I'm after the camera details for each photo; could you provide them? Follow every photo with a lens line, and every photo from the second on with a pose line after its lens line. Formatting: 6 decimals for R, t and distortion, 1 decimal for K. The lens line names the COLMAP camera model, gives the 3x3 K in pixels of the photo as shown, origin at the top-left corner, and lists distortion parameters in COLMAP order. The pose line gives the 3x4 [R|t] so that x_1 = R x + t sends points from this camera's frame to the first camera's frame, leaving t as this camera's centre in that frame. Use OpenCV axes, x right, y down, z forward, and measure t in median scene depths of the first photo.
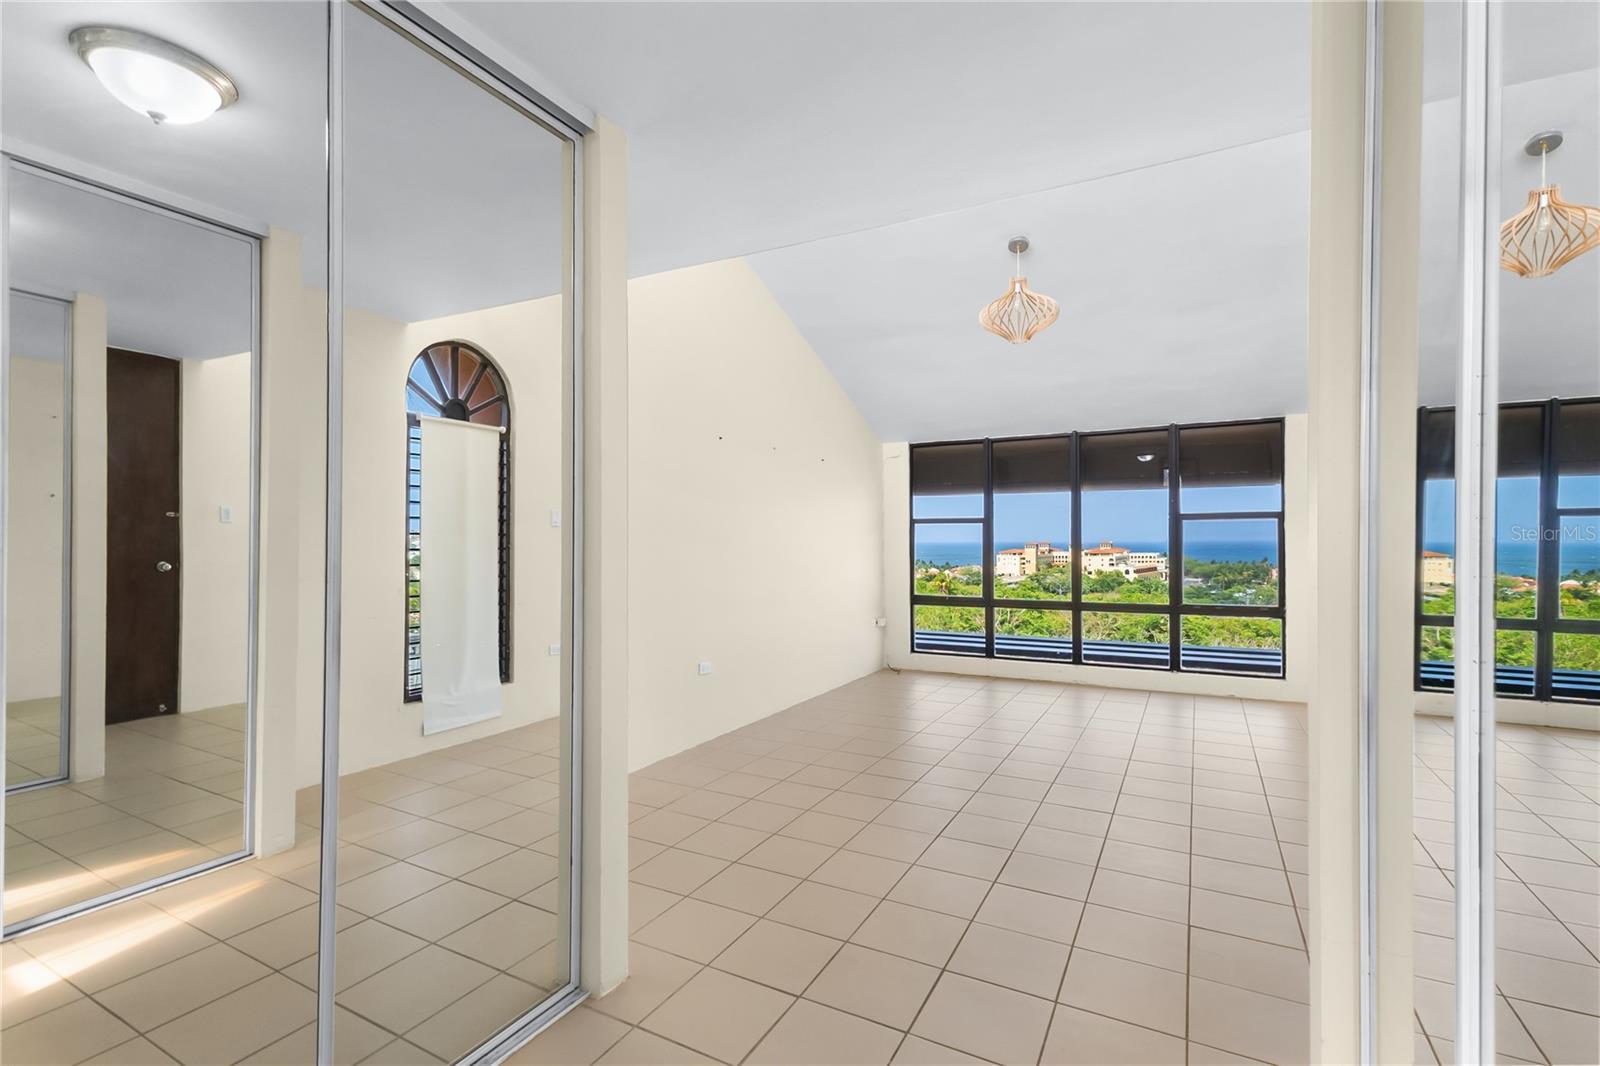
lens RADIAL K [[730.3, 0, 797.4], [0, 730.3, 546.2], [0, 0, 1]] dist [0.021706, -0.003370]
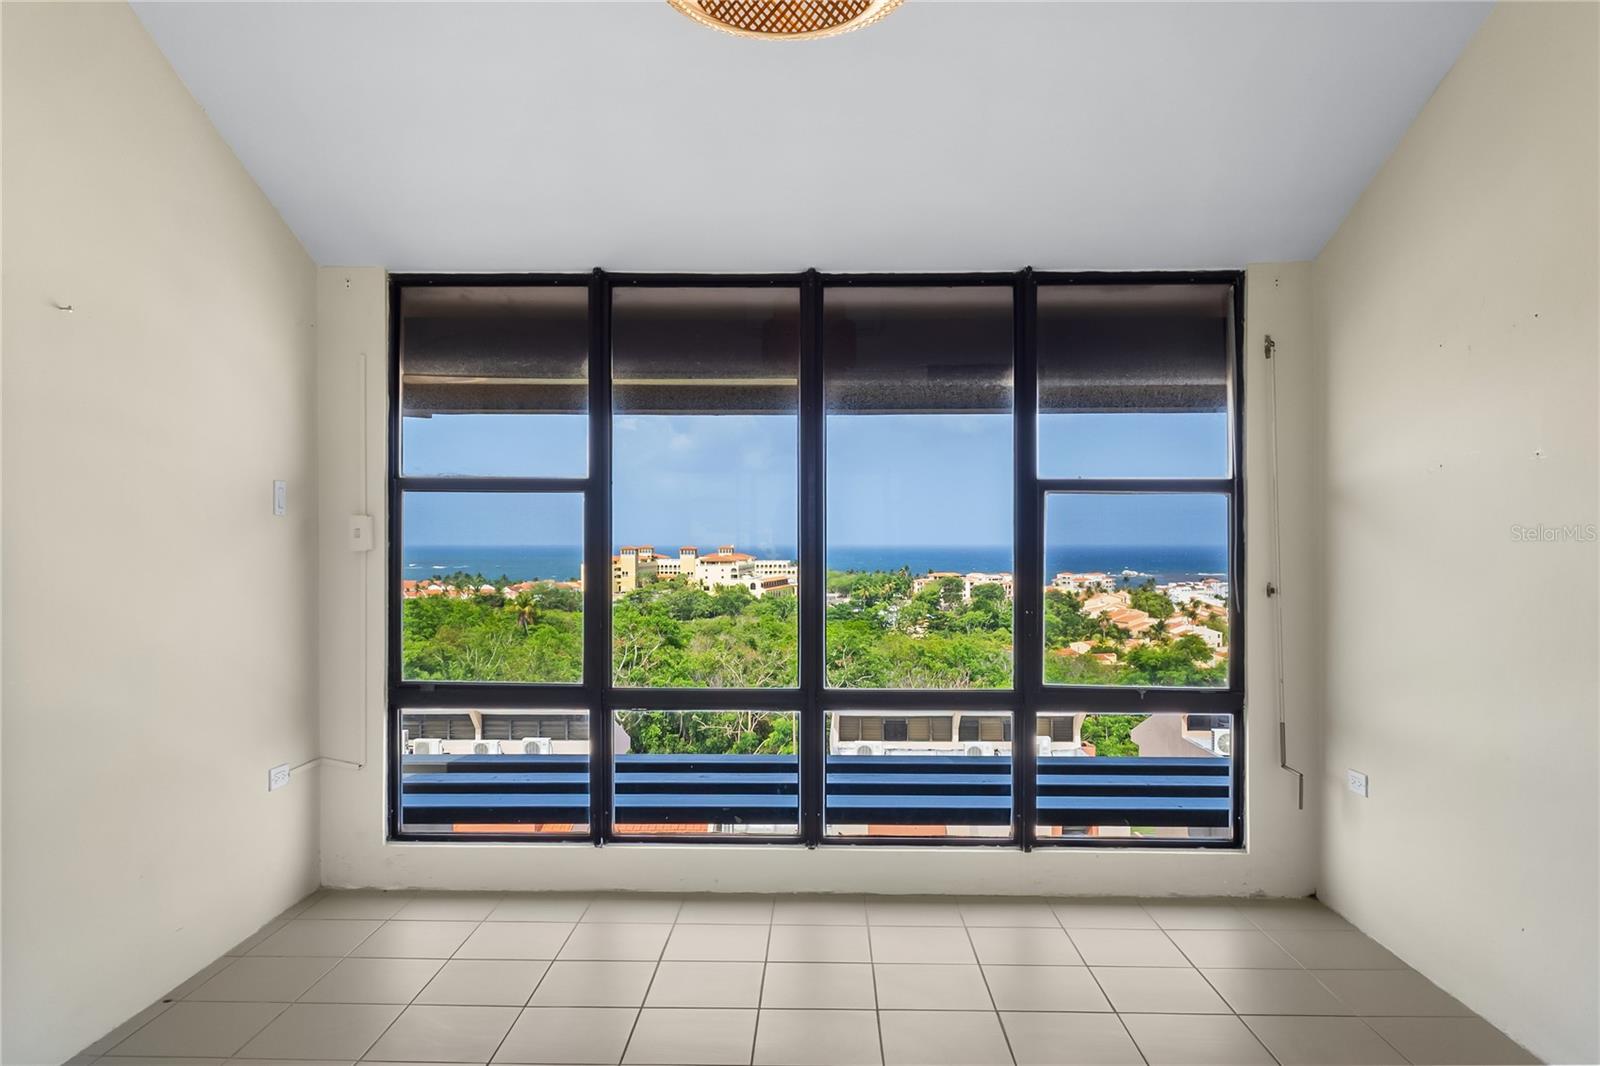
lens RADIAL K [[1077.0, 0, 798.3], [0, 1077.0, 532.3], [0, 0, 1]] dist [0.001346, -0.000271]
pose [[0.893702, 0.009890, 0.448552, 0.103982], [-0.001987, 0.999834, -0.018086, 0.000140], [-0.448656, 0.015272, 0.893574, 0.464044]]
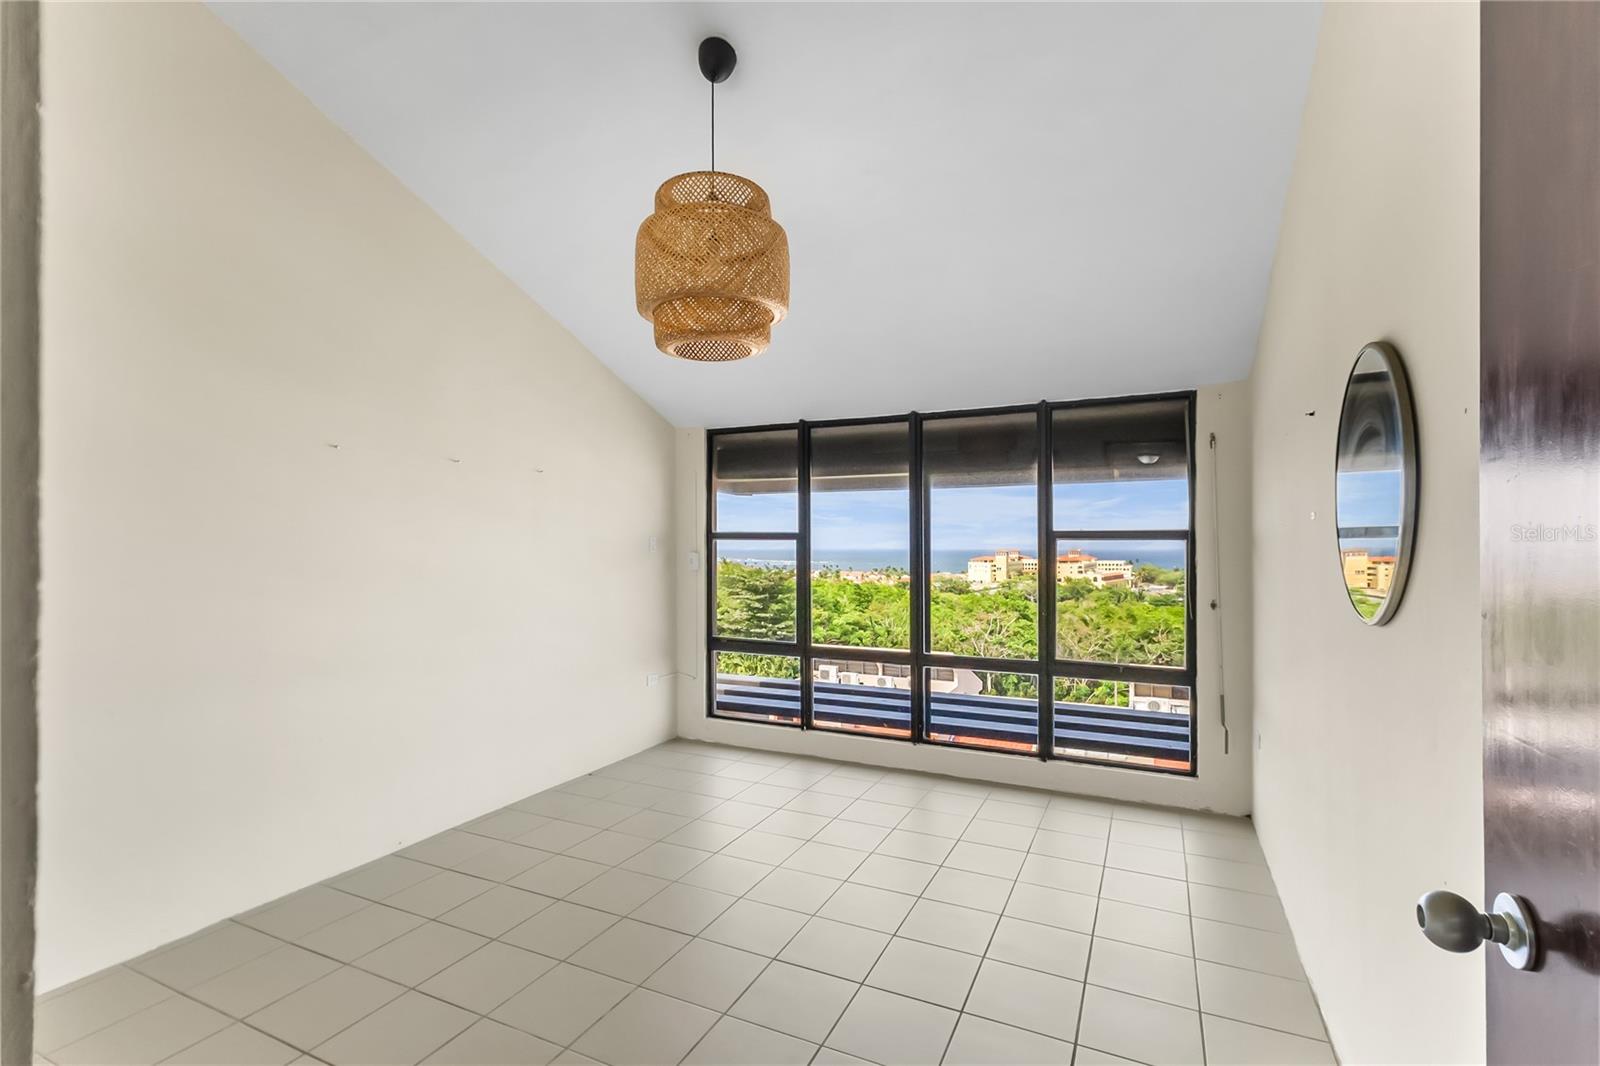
lens RADIAL K [[730.3, 0, 803.5], [0, 730.3, 544.7], [0, 0, 1]] dist [0.021706, -0.003370]
pose [[0.999042, 0.005754, 0.043386, 0.238268], [-0.005302, 0.999930, -0.010537, -0.019855], [-0.043443, 0.010297, 0.999003, 0.297990]]
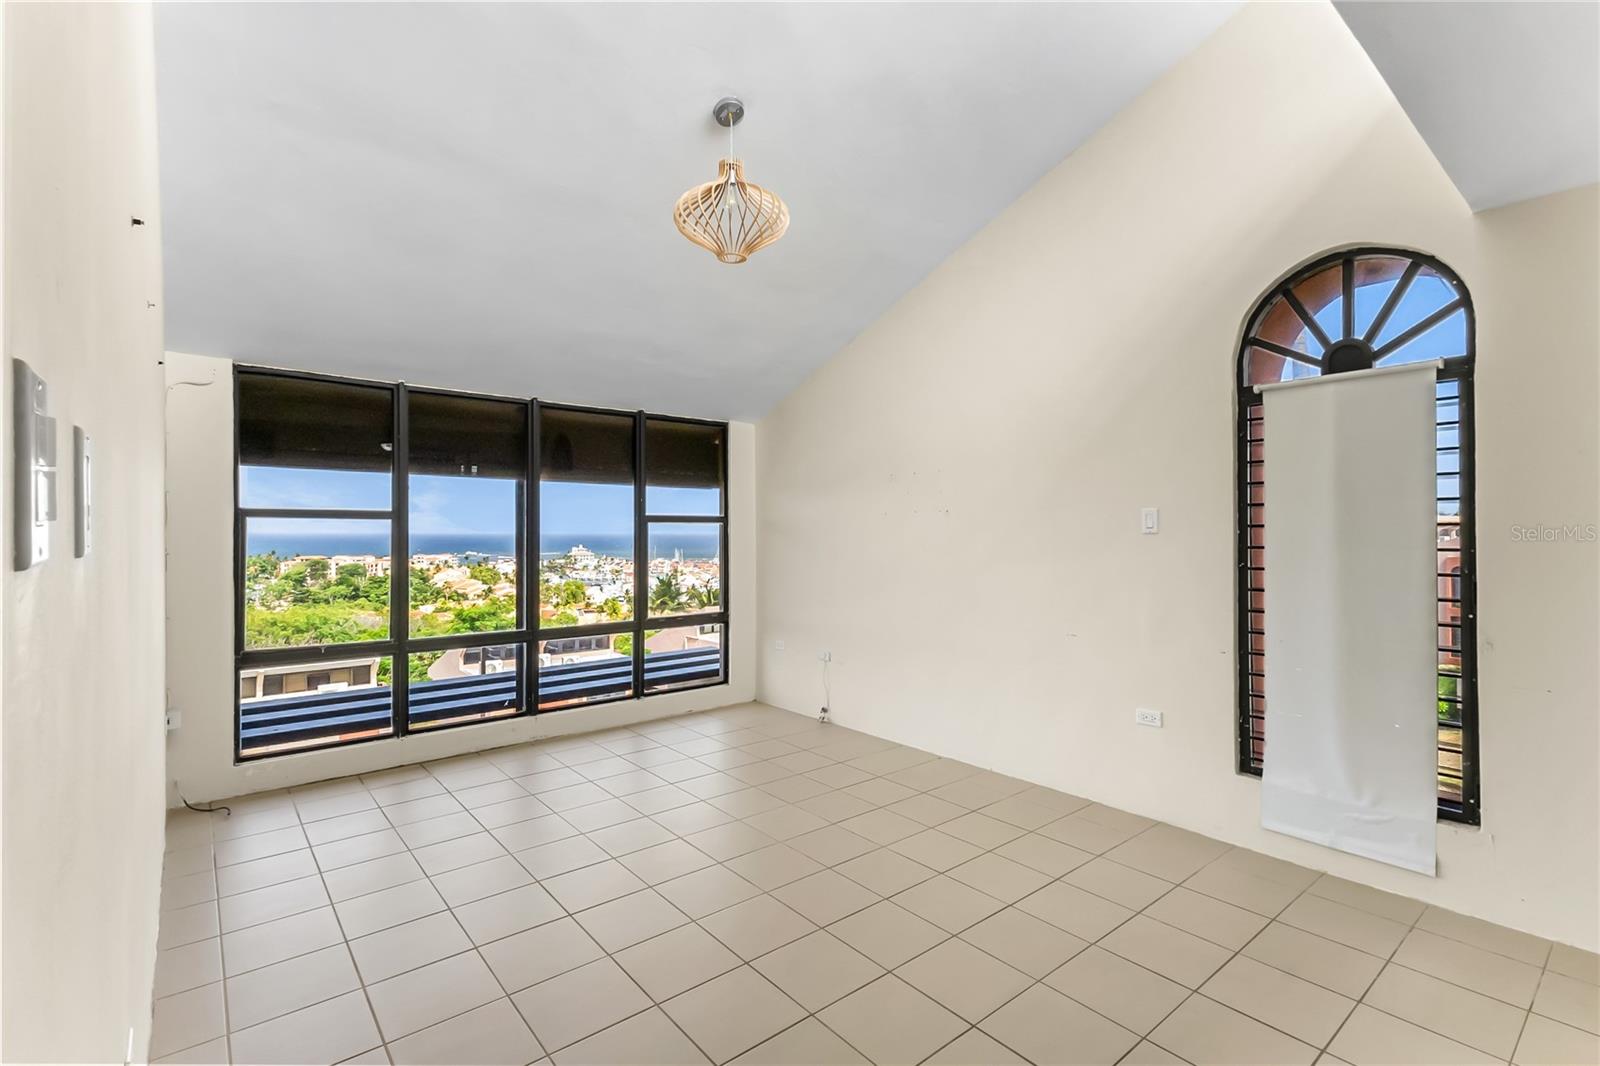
lens RADIAL K [[730.3, 0, 794.5], [0, 730.3, 533.0], [0, 0, 1]] dist [0.021706, -0.003370]
pose [[0.379699, 0.003513, 0.925103, -0.200175], [0.004421, 0.999974, -0.005612, -0.015937], [-0.925099, 0.006221, 0.379674, 0.470078]]
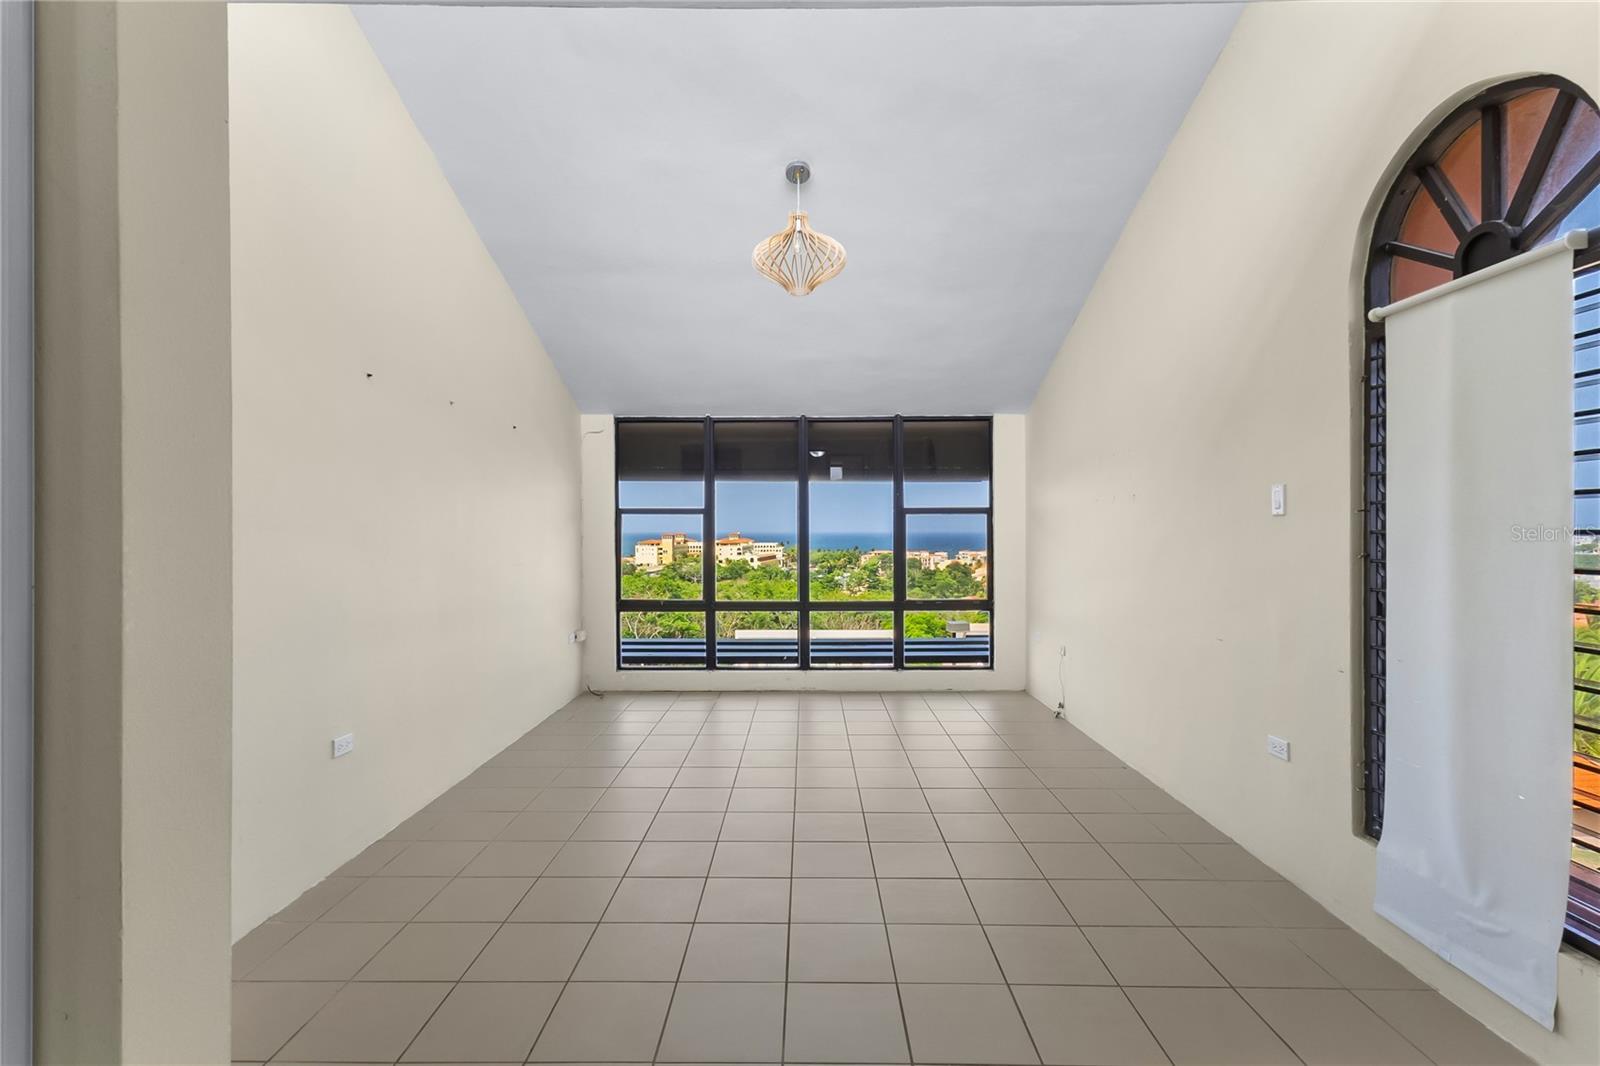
lens RADIAL K [[730.3, 0, 794.8], [0, 730.3, 536.6], [0, 0, 1]] dist [0.021706, -0.003370]
pose [[0.886169, -0.001709, 0.463360, -0.053539], [0.001927, 0.999998, 0.000003, -0.005546], [-0.463359, 0.000890, 0.886170, 0.191533]]
